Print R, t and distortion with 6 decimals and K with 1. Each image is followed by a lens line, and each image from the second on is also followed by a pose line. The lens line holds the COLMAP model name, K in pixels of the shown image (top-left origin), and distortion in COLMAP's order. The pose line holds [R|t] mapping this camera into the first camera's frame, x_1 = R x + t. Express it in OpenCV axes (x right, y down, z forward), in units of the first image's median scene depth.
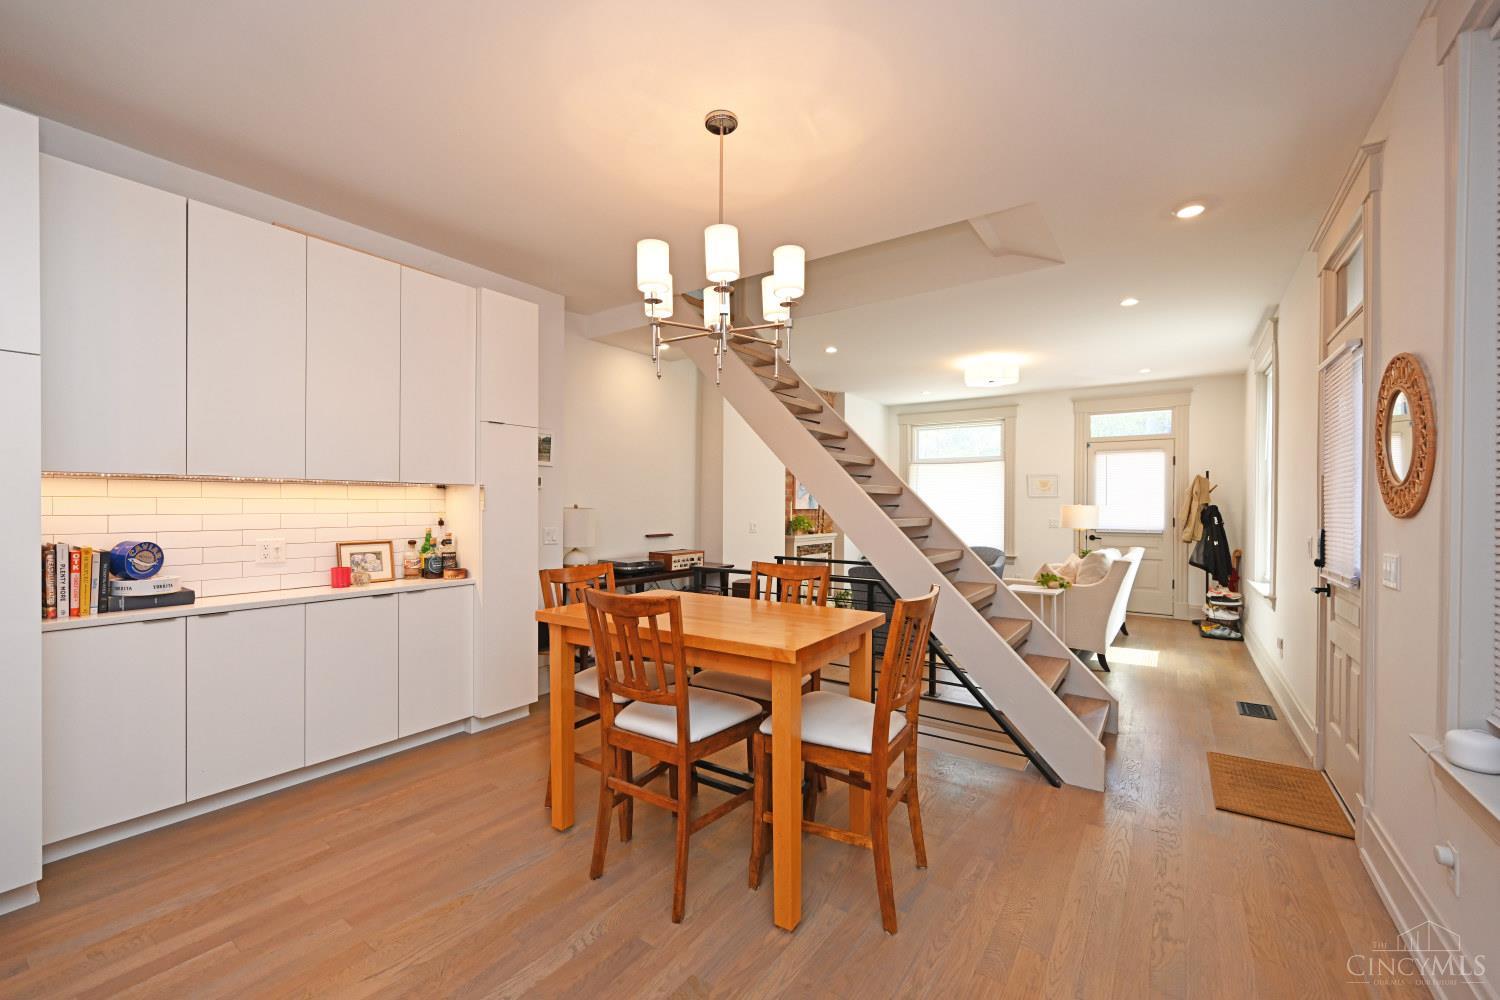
lens RADIAL K [[607.4, 0, 744.8], [0, 607.4, 504.4], [0, 0, 1]] dist [0.001201, -0.000178]
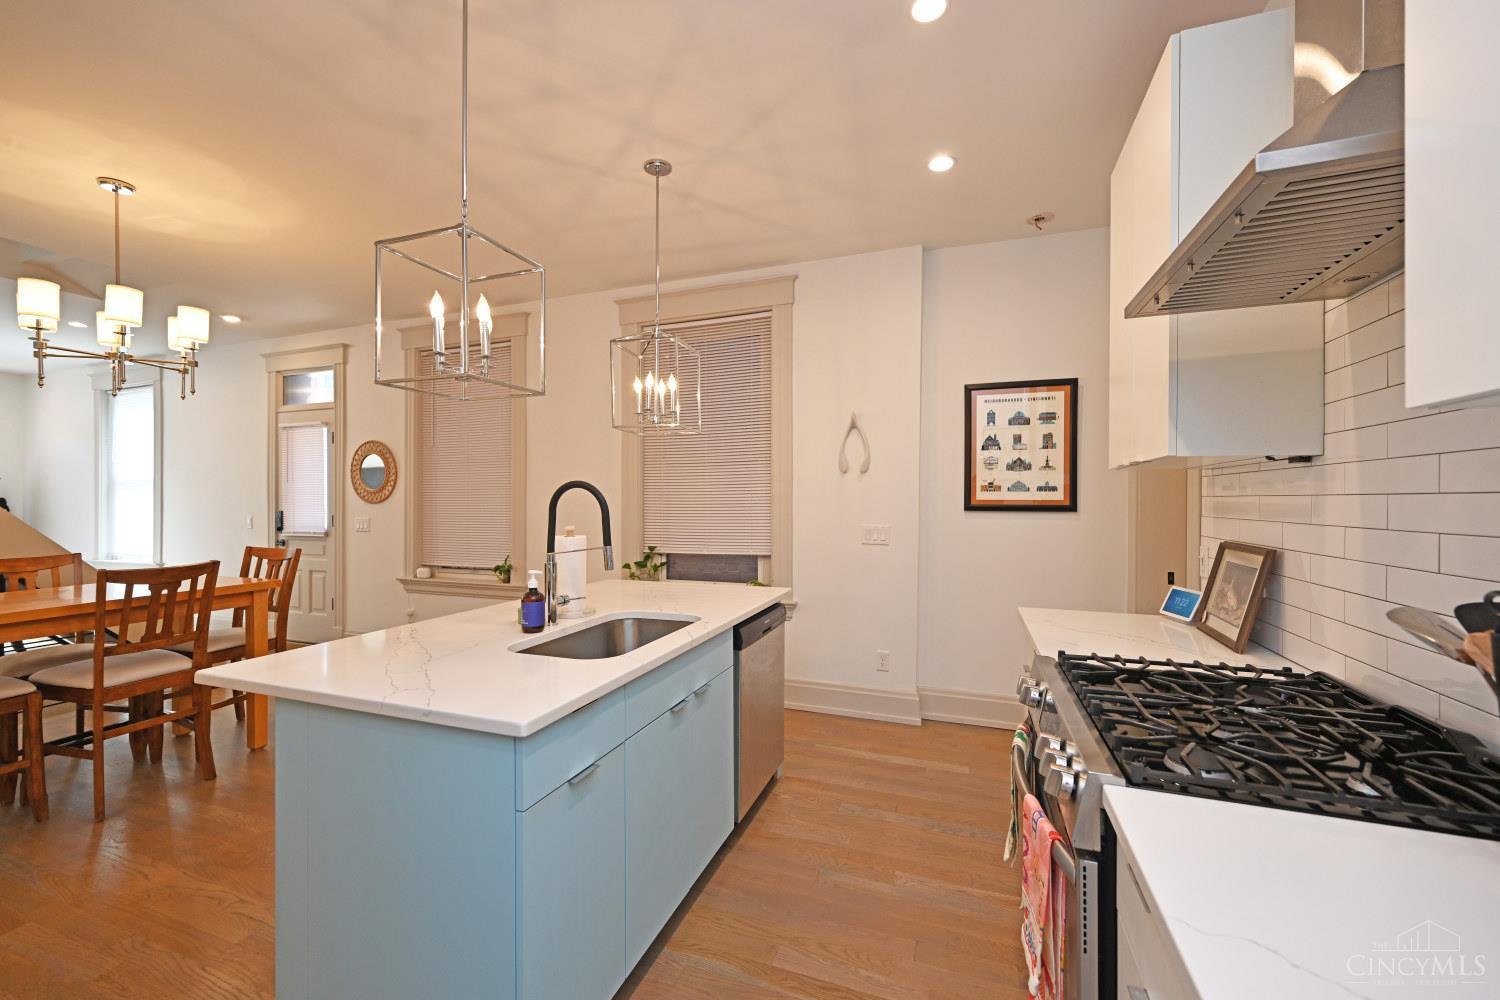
lens RADIAL K [[603.6, 0, 745.3], [0, 603.6, 501.6], [0, 0, 1]] dist [-0.000388, 0.000055]
pose [[-0.239286, -0.007496, 0.970920, -0.654044], [-0.001660, 0.999972, 0.007311, -0.002557], [-0.970948, 0.000138, -0.239292, 0.027995]]
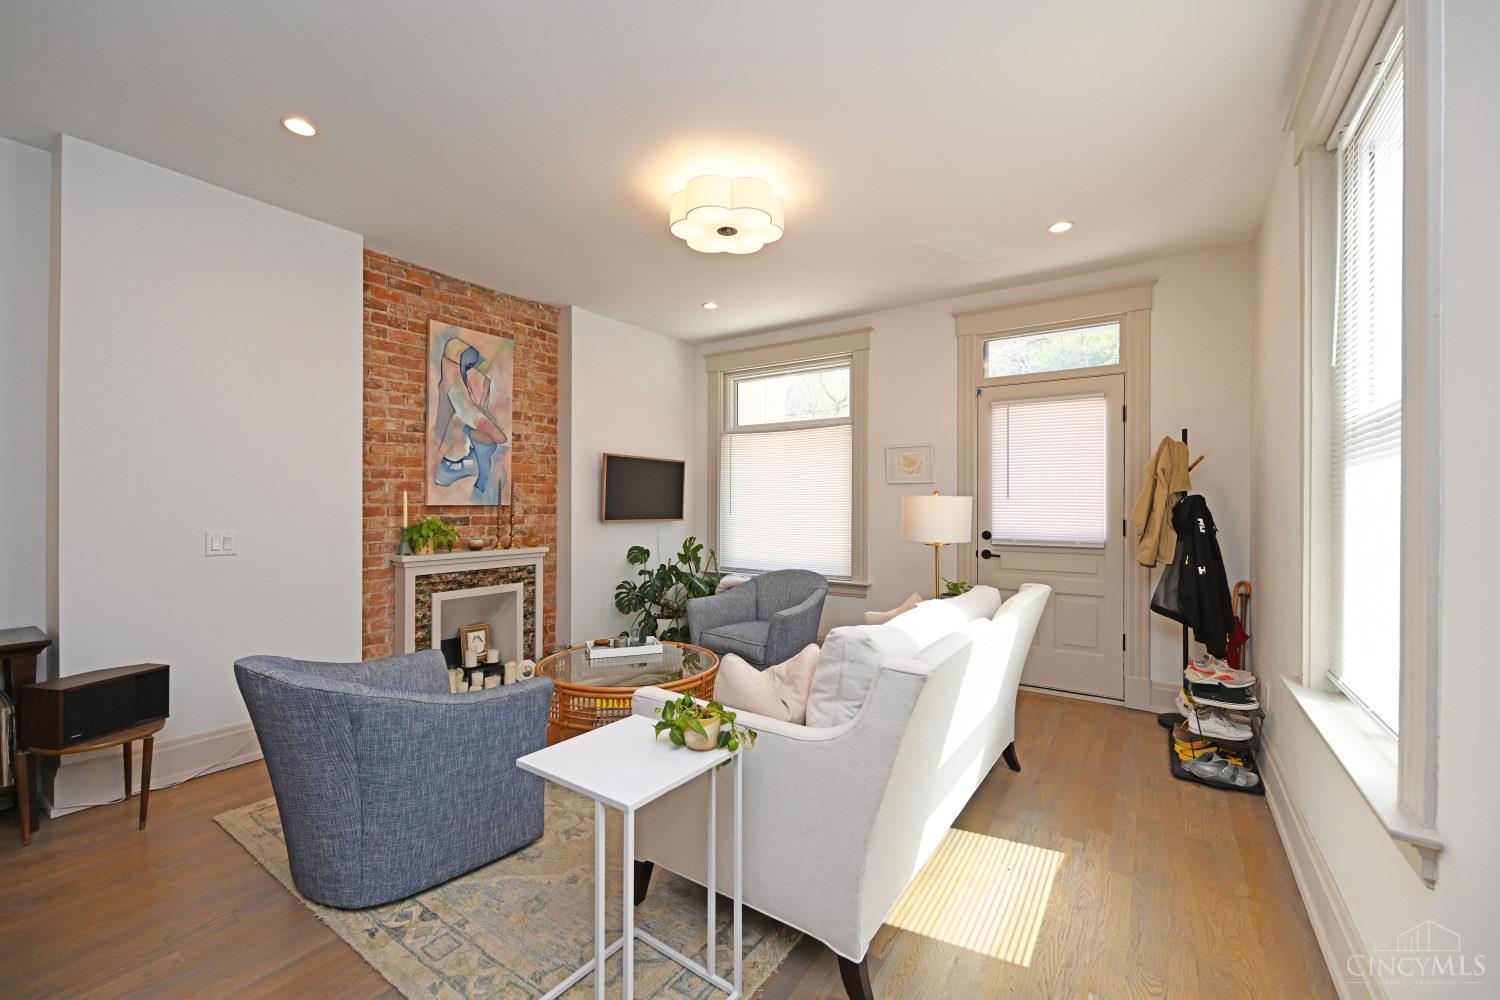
lens RADIAL K [[605.0, 0, 741.7], [0, 605.0, 500.6], [0, 0, 1]] dist [-0.001755, -0.000052]
pose [[0.999951, -0.003151, 0.009342, 0.478549], [0.003191, 0.999986, -0.004238, 0.008753], [-0.009328, 0.004267, 0.999947, 0.617777]]
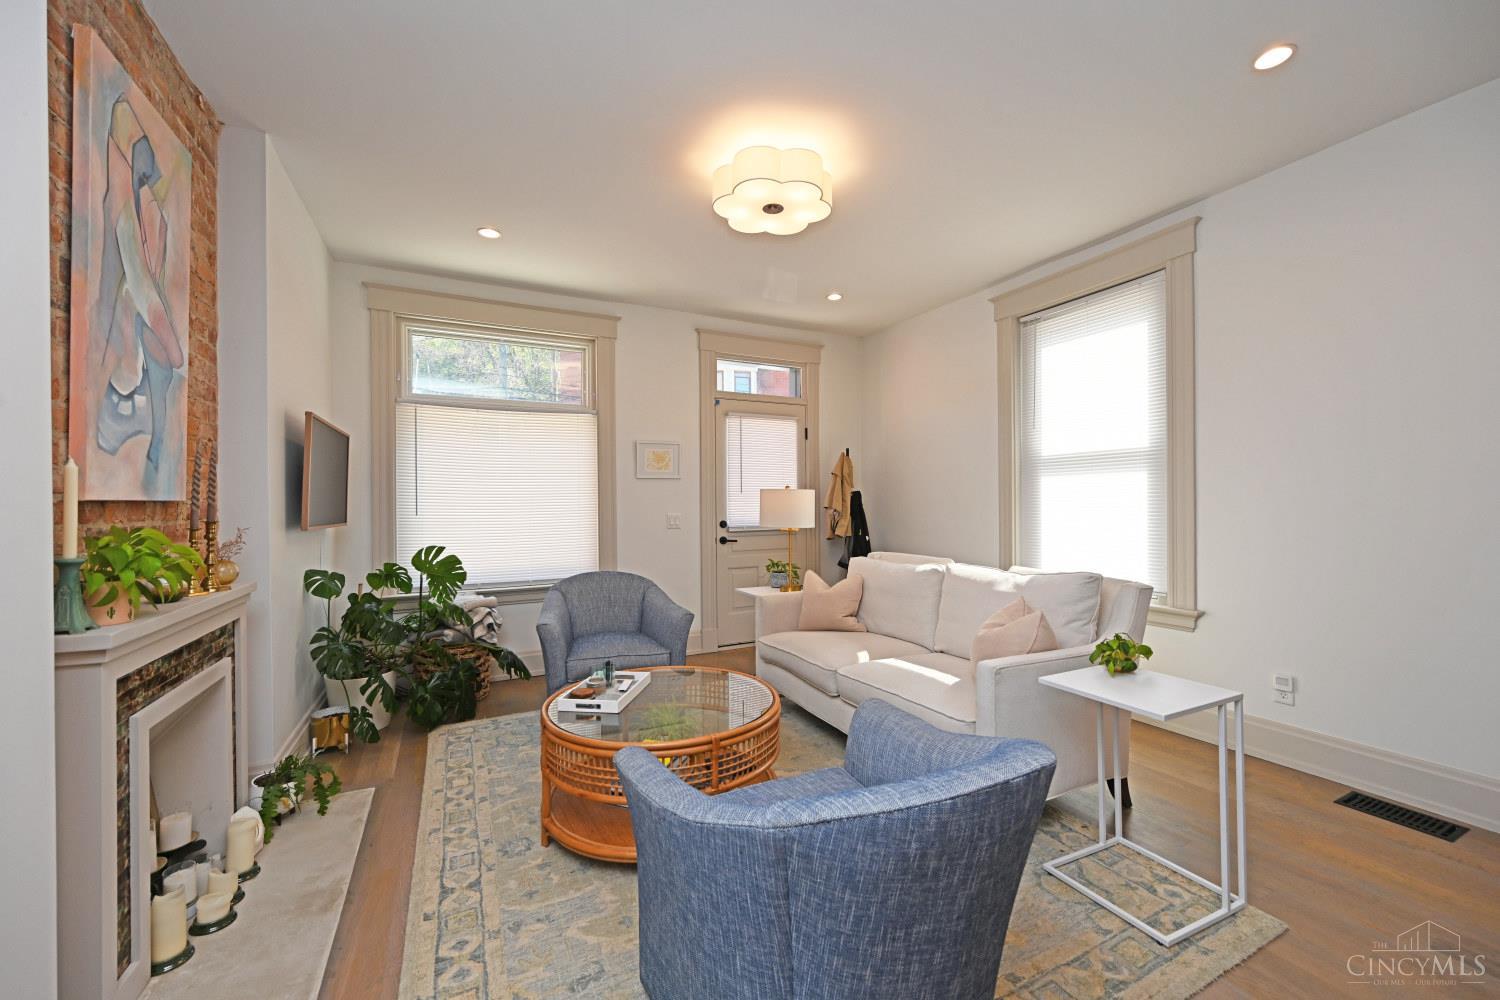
lens RADIAL K [[592.9, 0, 752.4], [0, 592.9, 504.3], [0, 0, 1]] dist [-0.002527, -0.000075]
pose [[0.474076, -0.013261, 0.880384, 0.016338], [0.010762, 0.999899, 0.009266, 0.012999], [-0.880418, 0.005082, 0.474171, 0.936328]]
